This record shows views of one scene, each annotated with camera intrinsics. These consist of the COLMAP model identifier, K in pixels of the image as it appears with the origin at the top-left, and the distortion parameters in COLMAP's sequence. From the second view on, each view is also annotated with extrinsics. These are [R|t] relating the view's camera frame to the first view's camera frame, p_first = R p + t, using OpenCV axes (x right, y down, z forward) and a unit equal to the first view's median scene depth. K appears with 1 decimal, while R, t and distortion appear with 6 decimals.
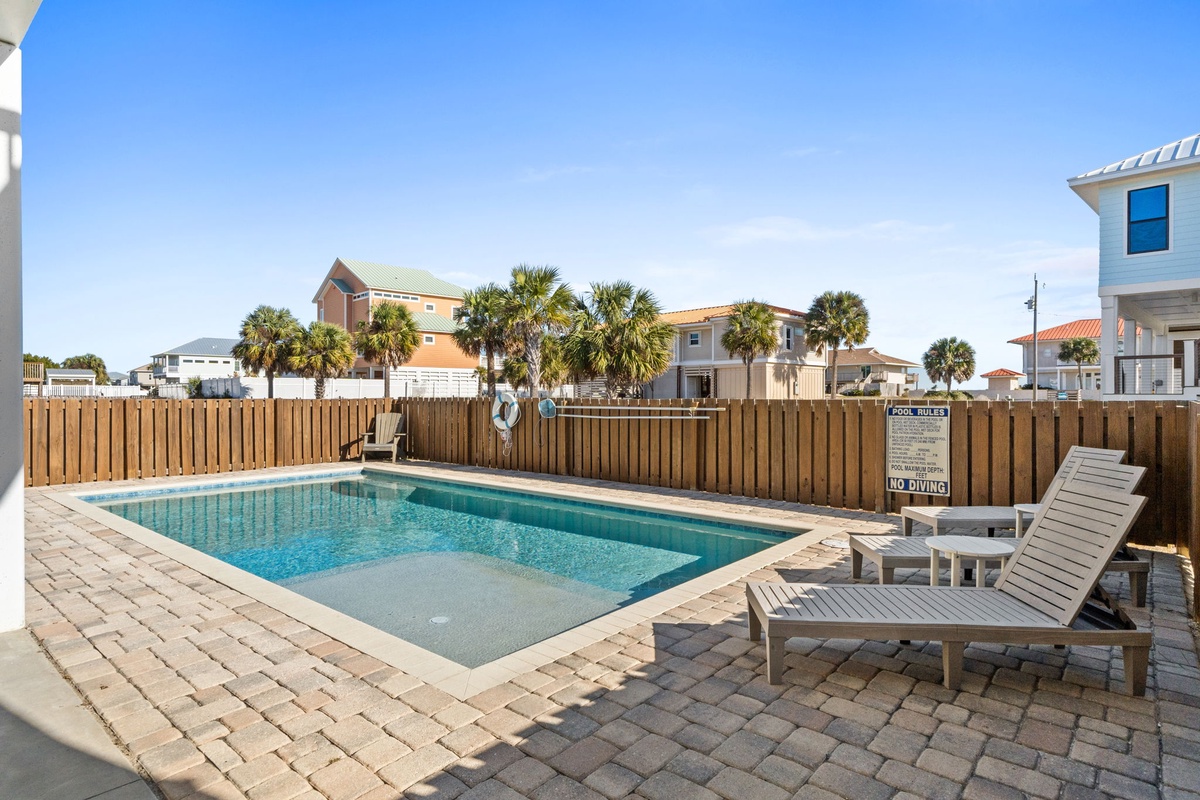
lens RADIAL K [[639.2, 0, 598.6], [0, 639.2, 403.2], [0, 0, 1]] dist [-0.001340, -0.000206]
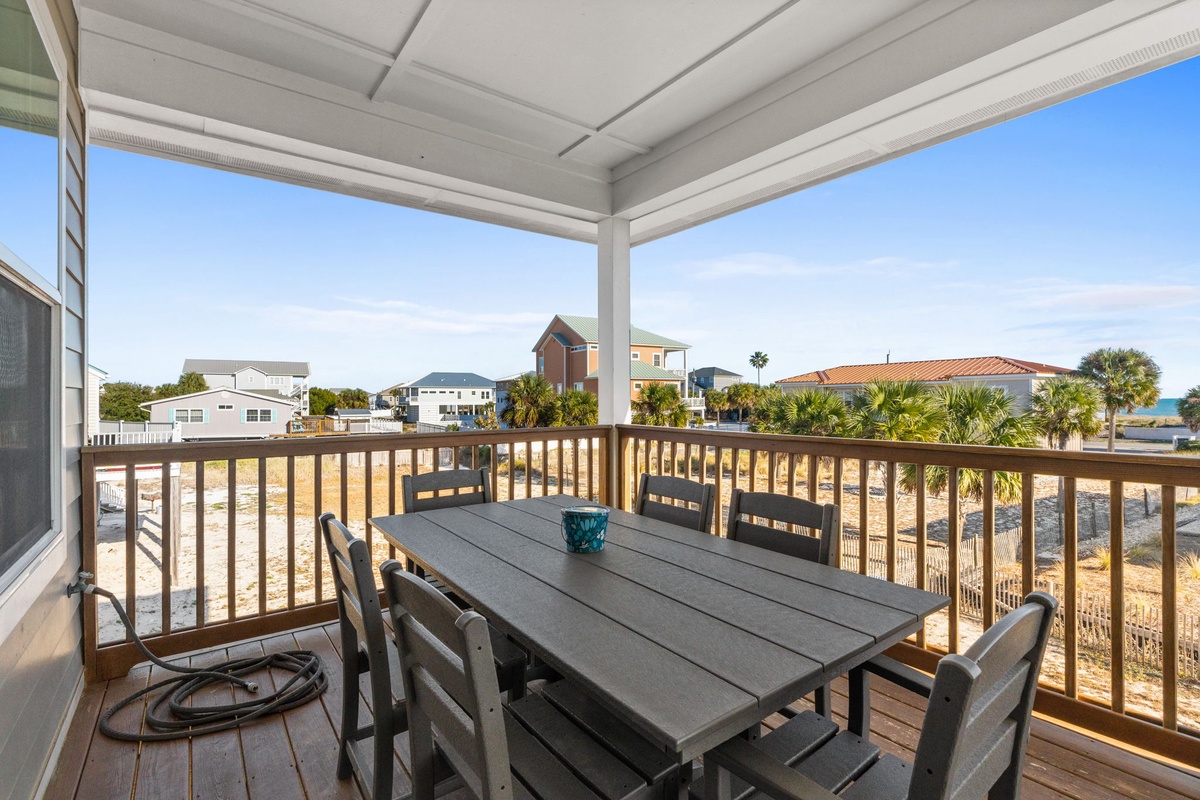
lens RADIAL K [[538.0, 0, 600.1], [0, 538.0, 402.0], [0, 0, 1]] dist [-0.002356, -0.000419]
pose [[0.976610, -0.005109, -0.214956, -0.194100], [0.004186, 0.999980, -0.004748, -0.102428], [0.214976, 0.003737, 0.976612, 0.094286]]
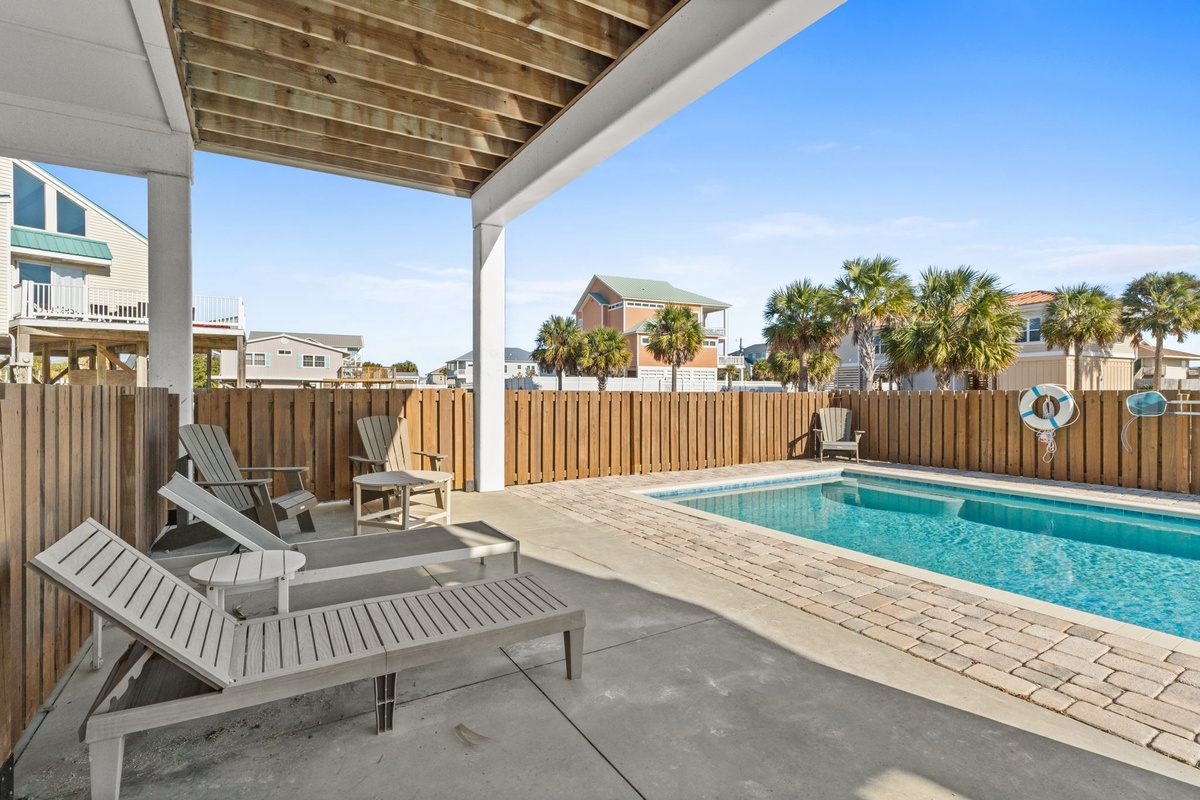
lens RADIAL K [[559.4, 0, 600.7], [0, 559.4, 399.6], [0, 0, 1]] dist [-0.003942, 0.000442]
pose [[0.950600, 0.003769, -0.310397, -0.126438], [-0.003685, 0.999993, 0.000856, 0.001214], [0.310398, 0.000330, 0.950607, 0.041818]]
